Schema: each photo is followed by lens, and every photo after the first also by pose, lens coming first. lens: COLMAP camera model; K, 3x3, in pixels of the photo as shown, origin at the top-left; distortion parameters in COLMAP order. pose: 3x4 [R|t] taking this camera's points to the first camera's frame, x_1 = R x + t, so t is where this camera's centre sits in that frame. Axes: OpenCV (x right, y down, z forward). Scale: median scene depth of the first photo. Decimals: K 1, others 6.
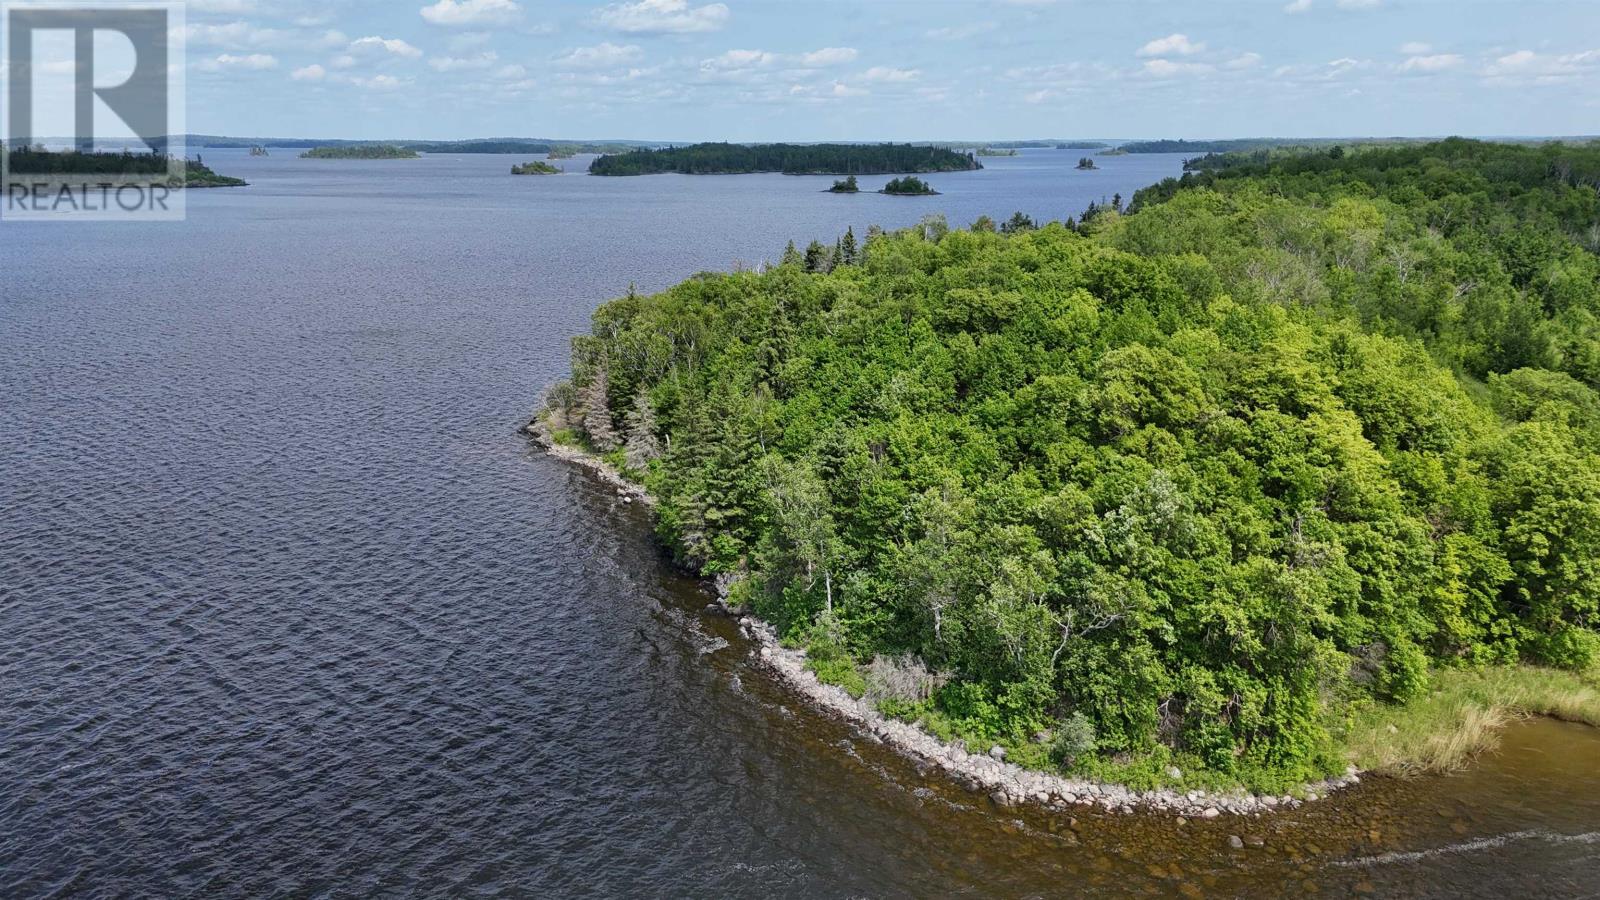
lens RADIAL K [[1184.7, 0, 793.5], [0, 1184.7, 443.9], [0, 0, 1]] dist [0.079875, -0.070760]
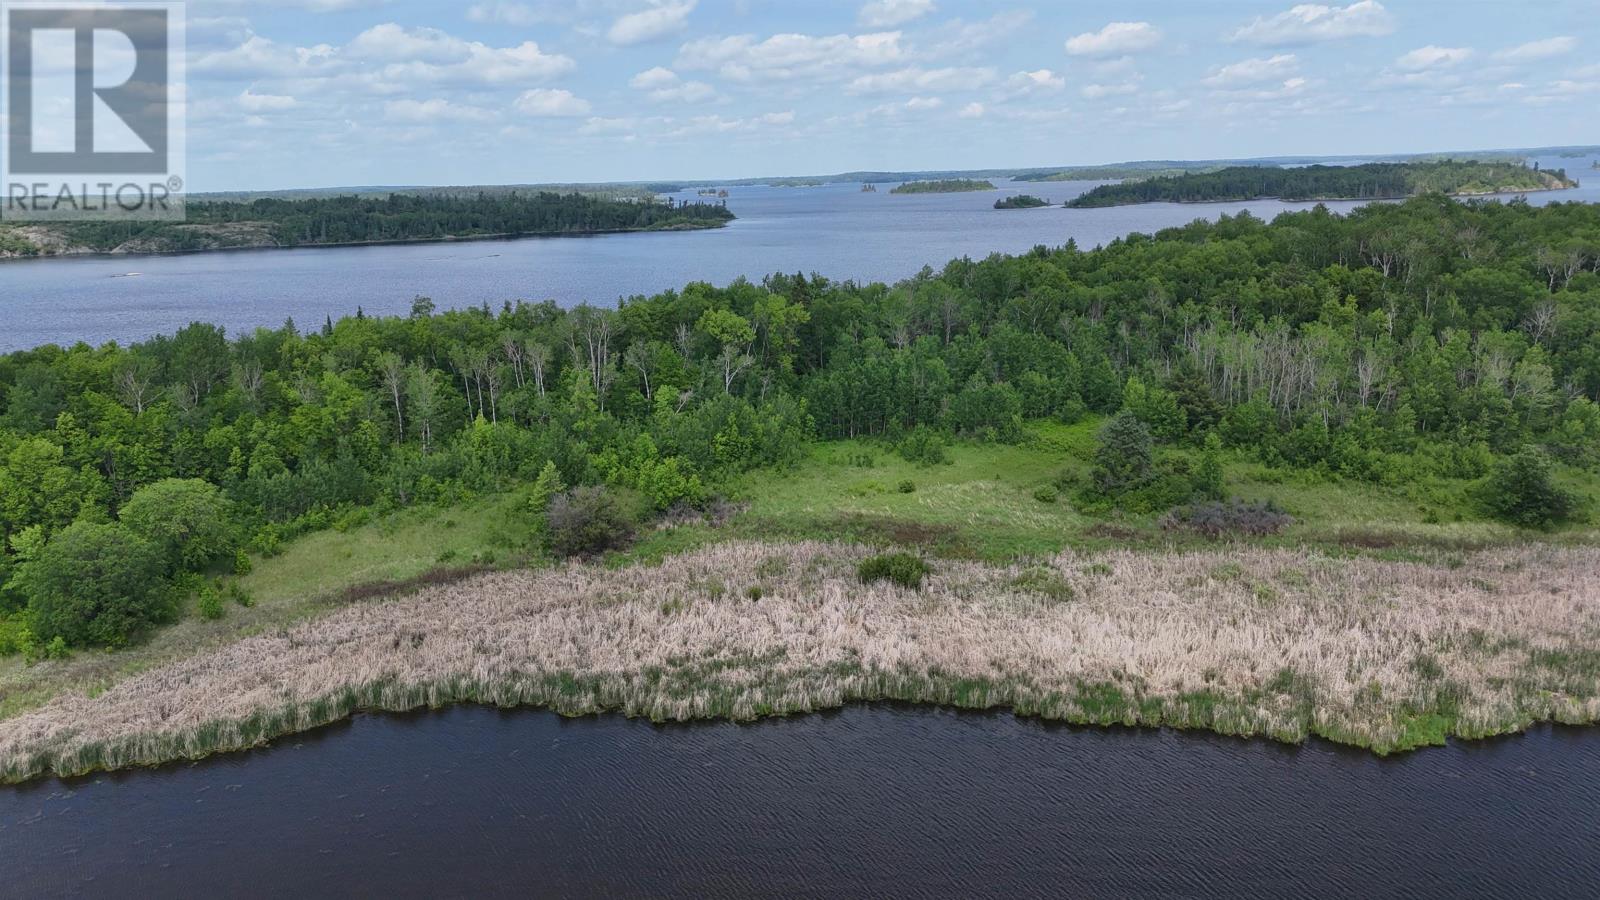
lens RADIAL K [[1184.7, 0, 798.7], [0, 1184.7, 447.4], [0, 0, 1]] dist [0.079875, -0.070760]
pose [[0.859884, 0.088022, -0.502844, 0.150999], [-0.095271, 0.995387, 0.011323, -0.014365], [0.501521, 0.038170, 0.864303, 0.028184]]
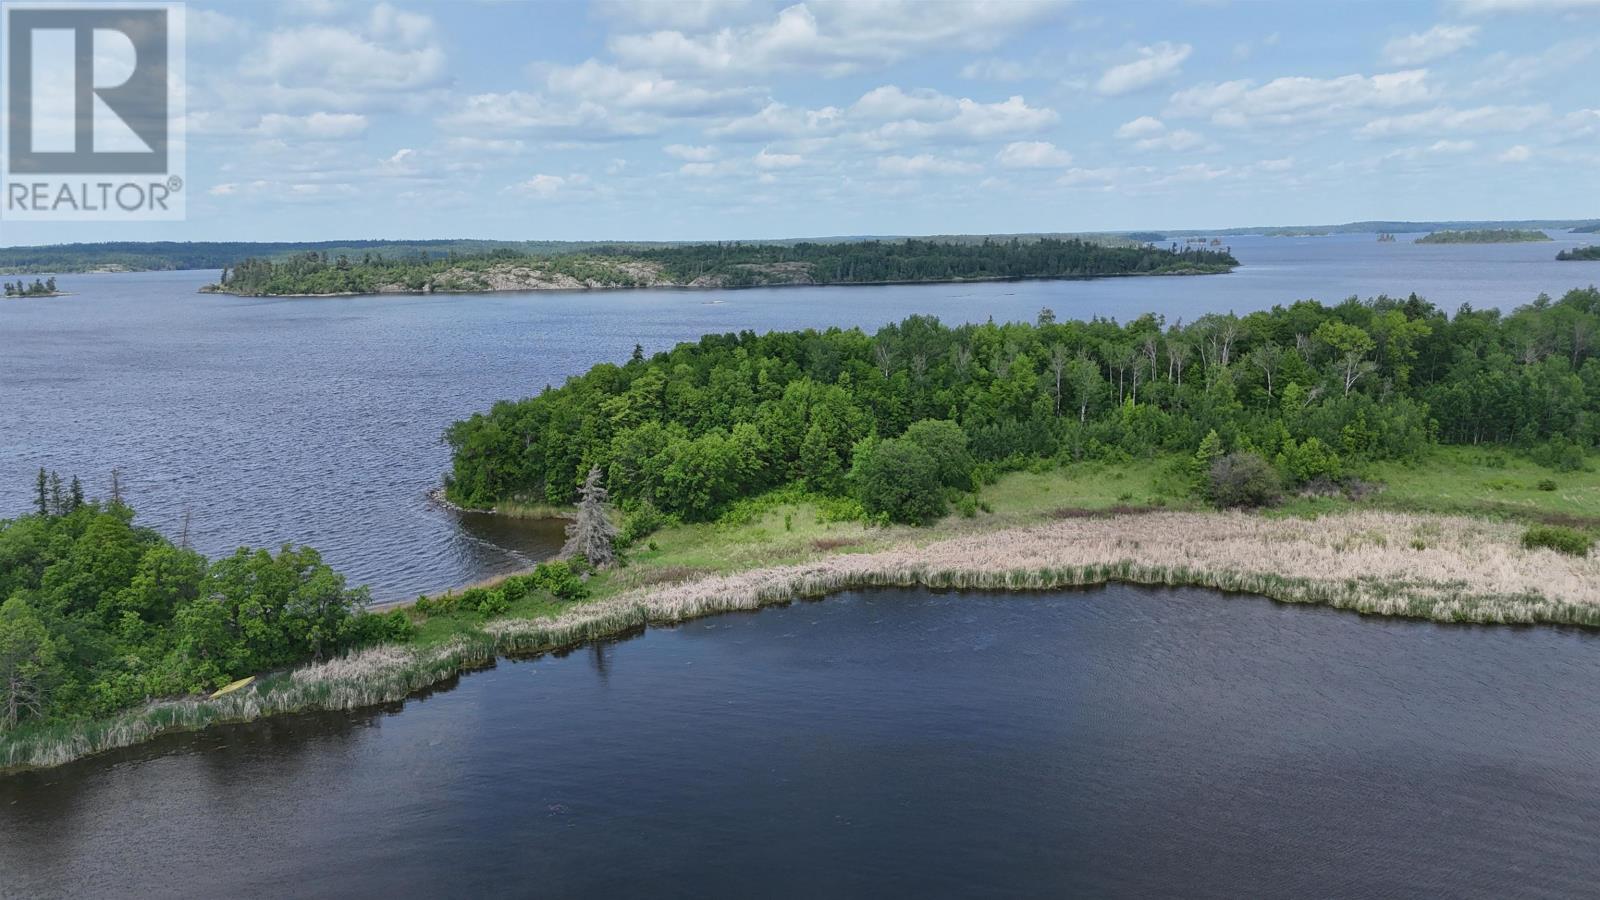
lens RADIAL K [[1184.7, 0, 791.1], [0, 1184.7, 452.7], [0, 0, 1]] dist [0.079875, -0.070760]
pose [[0.605643, 0.130620, -0.784942, 0.153304], [-0.177544, 0.983750, 0.026715, -0.002436], [0.775677, 0.123182, 0.618993, -0.007888]]
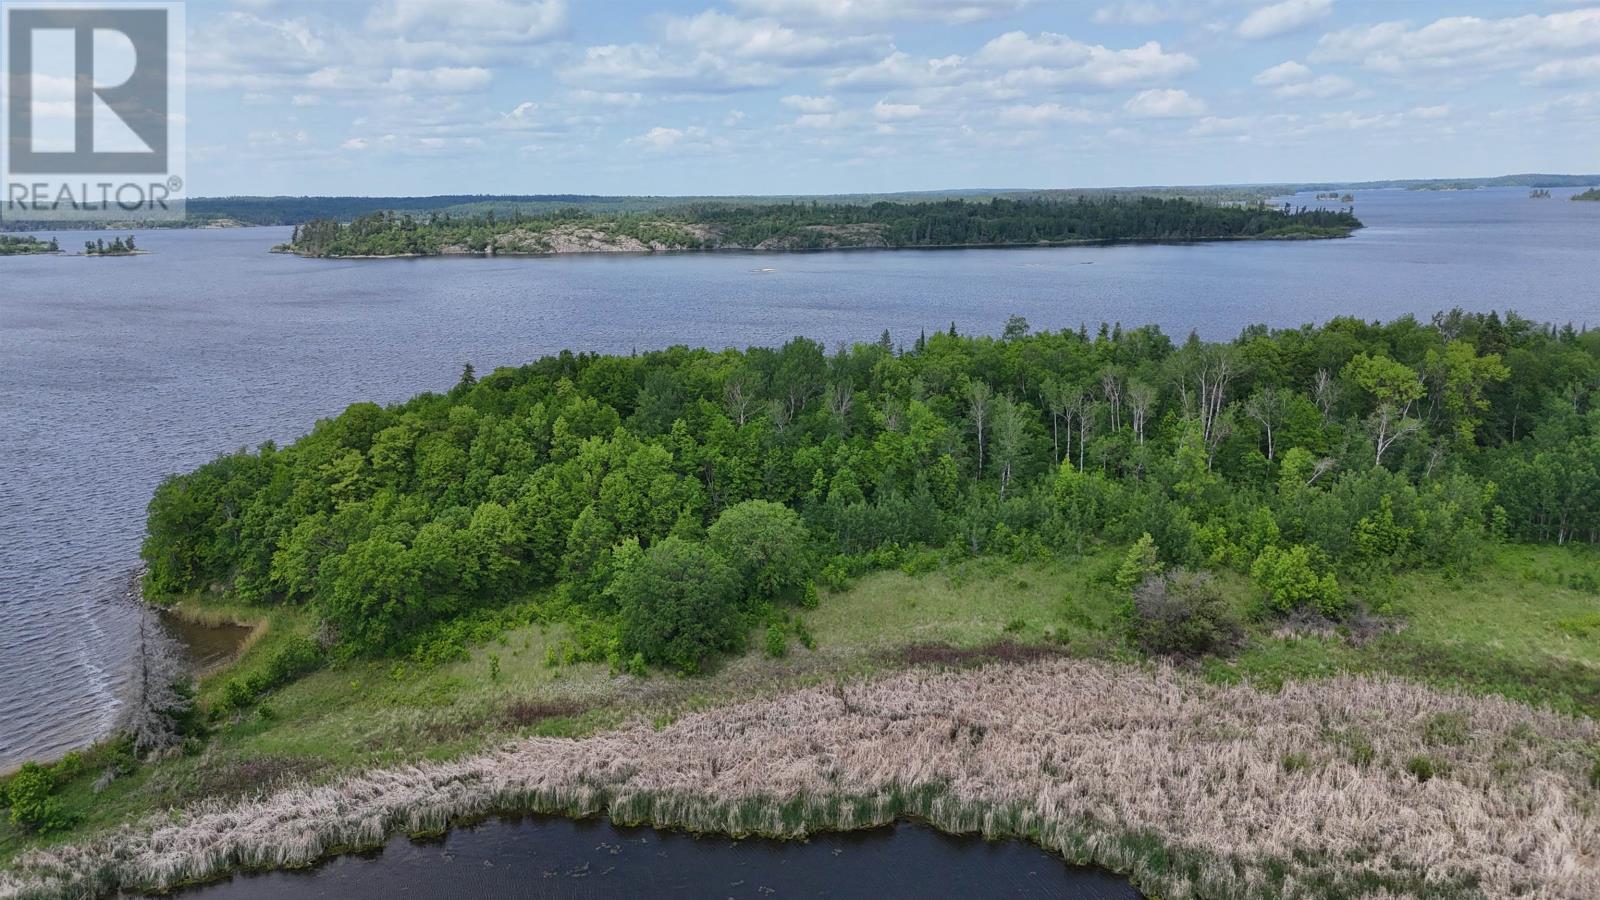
lens RADIAL K [[1184.7, 0, 800.6], [0, 1184.7, 452.2], [0, 0, 1]] dist [0.079875, -0.070760]
pose [[0.528830, 0.172372, -0.831040, 0.137646], [-0.191517, 0.978140, 0.081012, -0.018138], [0.826838, 0.116317, 0.550282, 0.037886]]
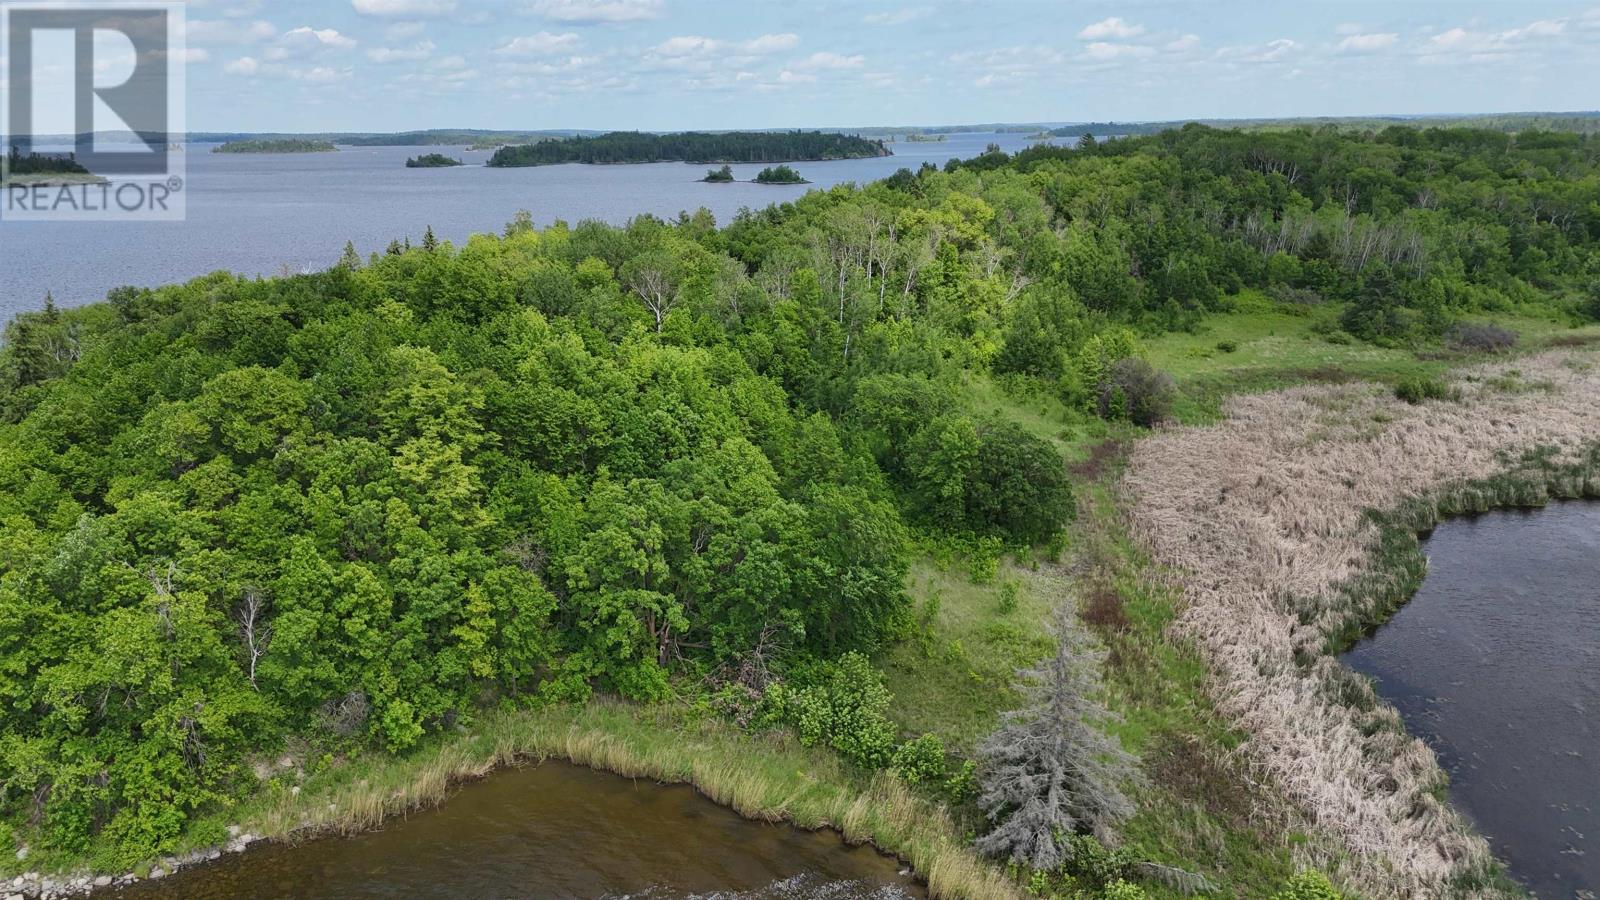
lens RADIAL K [[1184.7, 0, 791.6], [0, 1184.7, 445.3], [0, 0, 1]] dist [0.079875, -0.070760]
pose [[0.999329, -0.022018, 0.029282, 0.044764], [0.021686, 0.999697, 0.011615, -0.001603], [-0.029529, -0.010972, 0.999504, 0.003640]]
